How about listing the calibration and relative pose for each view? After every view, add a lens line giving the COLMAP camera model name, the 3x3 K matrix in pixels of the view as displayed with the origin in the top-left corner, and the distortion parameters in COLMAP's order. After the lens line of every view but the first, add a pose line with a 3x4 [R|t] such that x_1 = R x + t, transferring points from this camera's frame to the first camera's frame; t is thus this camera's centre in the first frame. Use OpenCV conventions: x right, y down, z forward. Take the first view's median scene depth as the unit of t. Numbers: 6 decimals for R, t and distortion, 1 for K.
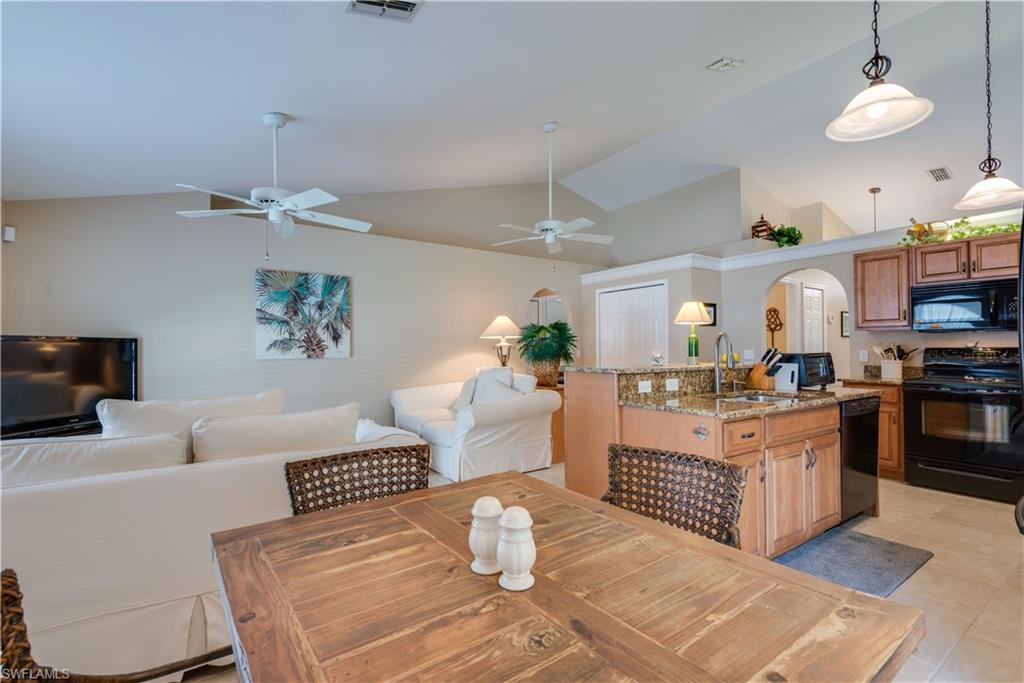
lens RADIAL K [[460.3, 0, 510.9], [0, 460.3, 342.8], [0, 0, 1]] dist [0.018196, -0.012193]
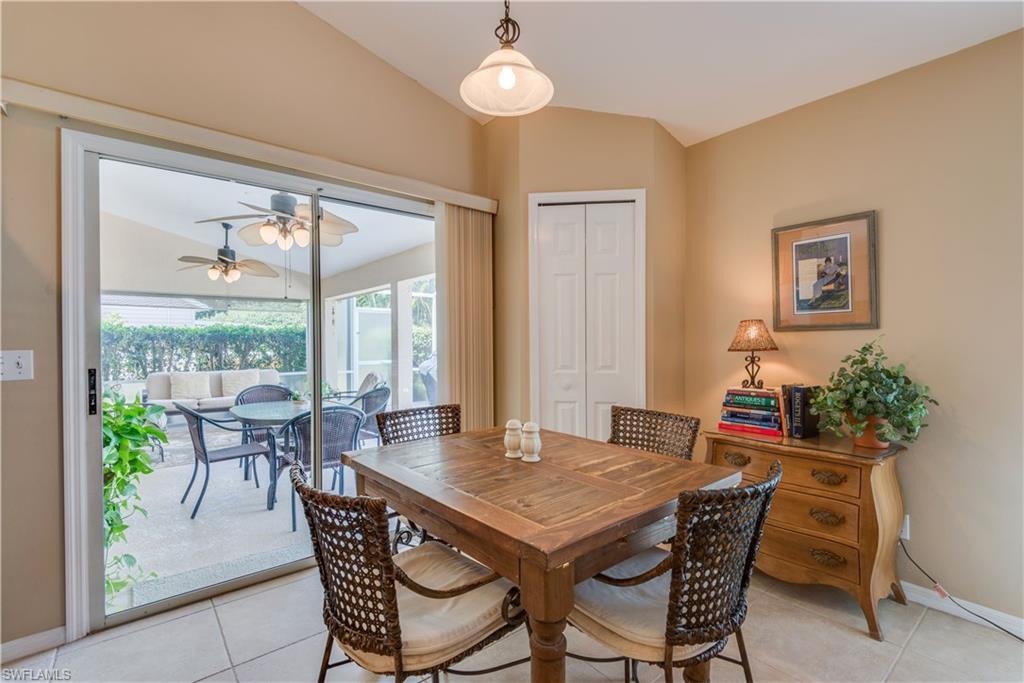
lens RADIAL K [[460.3, 0, 509.0], [0, 460.3, 341.8], [0, 0, 1]] dist [0.018196, -0.012193]
pose [[-0.997066, 0.012165, -0.075572, 0.029800], [0.013128, 0.999839, -0.012265, 0.008046], [0.075411, -0.013221, -0.997065, 0.501687]]
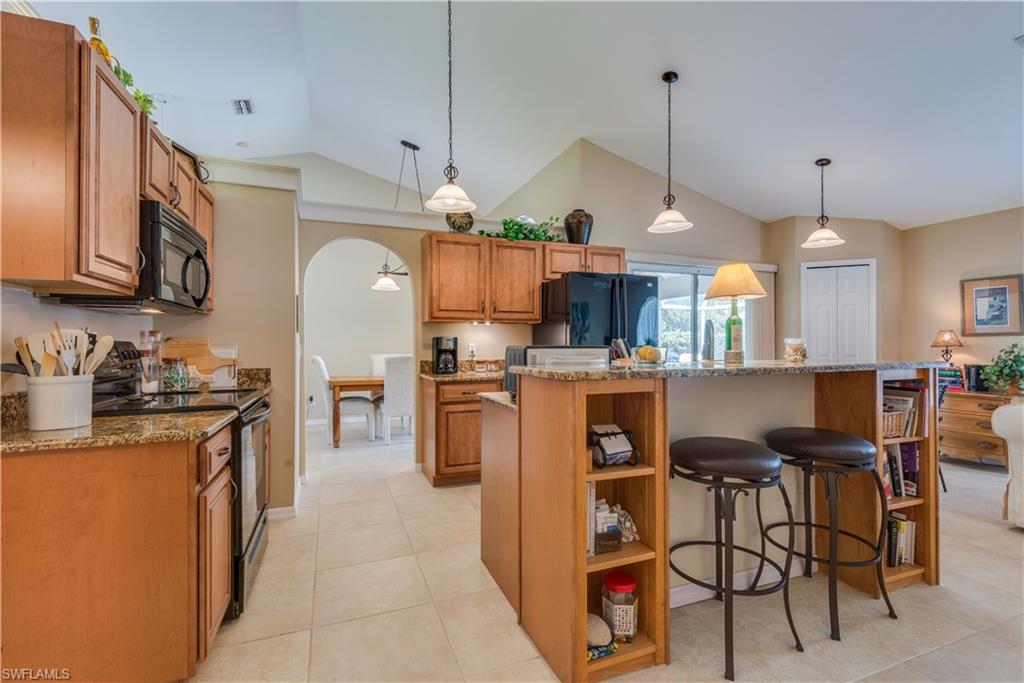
lens RADIAL K [[460.3, 0, 506.0], [0, 460.3, 343.2], [0, 0, 1]] dist [0.018196, -0.012193]
pose [[-0.971224, 0.008628, 0.238012, 0.373545], [0.005069, 0.999866, -0.015559, 0.017905], [-0.238114, -0.013905, -0.971138, 1.147100]]
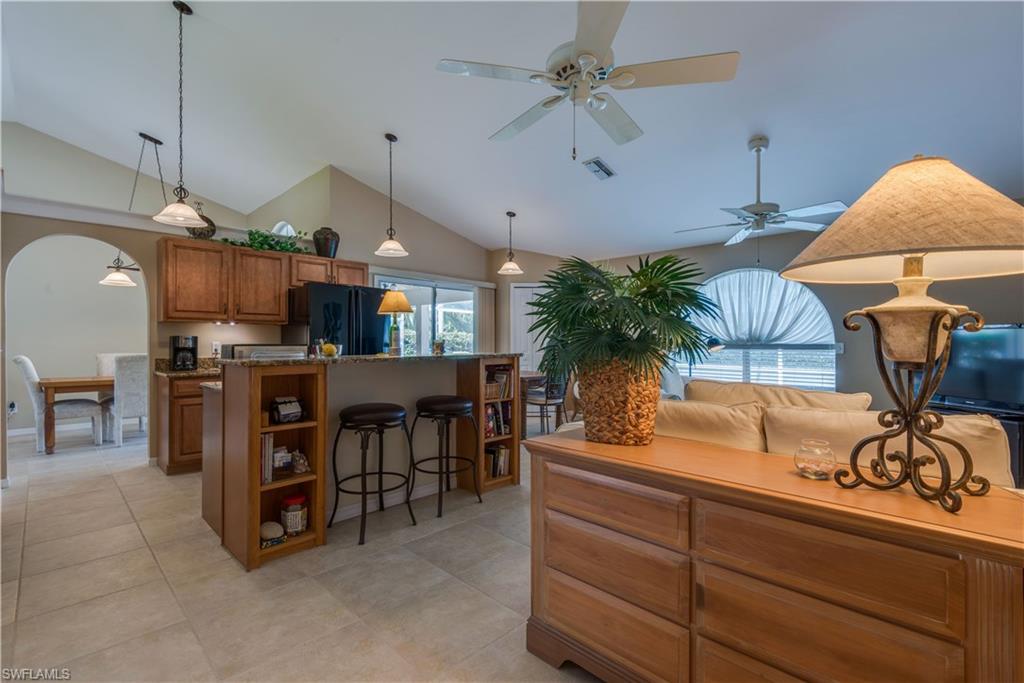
lens RADIAL K [[460.3, 0, 515.2], [0, 460.3, 343.4], [0, 0, 1]] dist [0.018196, -0.012193]
pose [[-0.981429, 0.006929, -0.191701, 0.225268], [0.008930, 0.999914, -0.009578, 0.021480], [0.191618, -0.011112, -0.981407, 1.358808]]
